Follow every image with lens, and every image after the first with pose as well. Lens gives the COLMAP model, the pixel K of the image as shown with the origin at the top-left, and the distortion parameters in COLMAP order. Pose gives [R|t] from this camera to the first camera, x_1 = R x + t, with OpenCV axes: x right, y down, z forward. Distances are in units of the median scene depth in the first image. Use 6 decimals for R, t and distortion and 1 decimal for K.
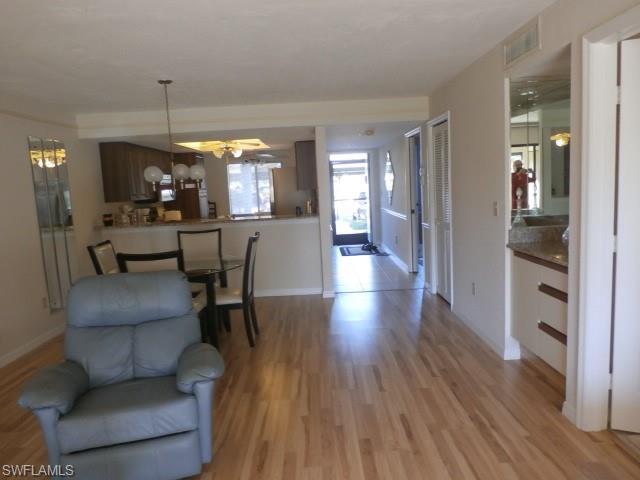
lens RADIAL K [[466.1, 0, 321.7], [0, 466.1, 240.1], [0, 0, 1]] dist [-0.003452, 0.007801]
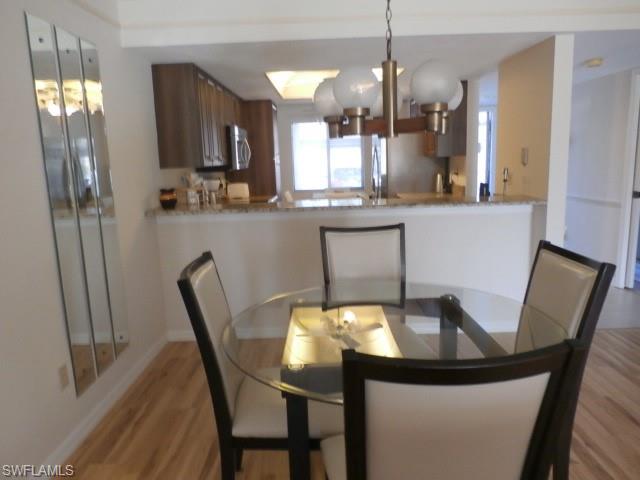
lens RADIAL K [[466.1, 0, 317.3], [0, 466.1, 240.4], [0, 0, 1]] dist [-0.003452, 0.007801]
pose [[0.999428, 0.025650, -0.022045, -0.257795], [-0.024380, 0.998130, 0.056051, -0.028271], [0.023442, -0.055482, 0.998184, 0.422265]]
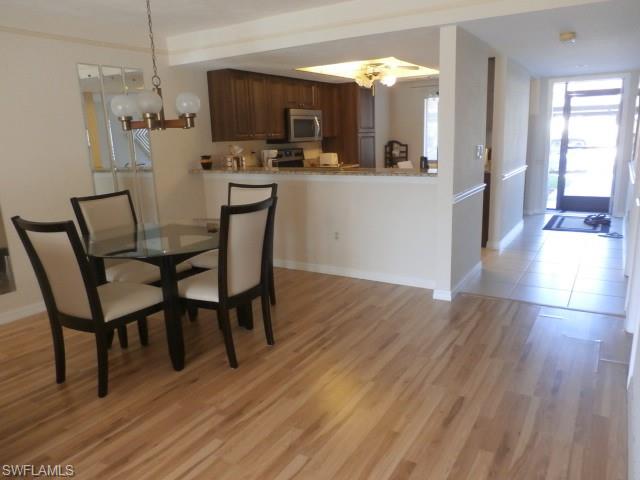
lens RADIAL K [[466.1, 0, 333.4], [0, 466.1, 240.4], [0, 0, 1]] dist [-0.003452, 0.007801]
pose [[0.848530, 0.141749, -0.509808, 0.209612], [-0.075328, 0.985998, 0.148773, -0.046030], [0.523759, -0.087835, 0.847326, 0.367372]]
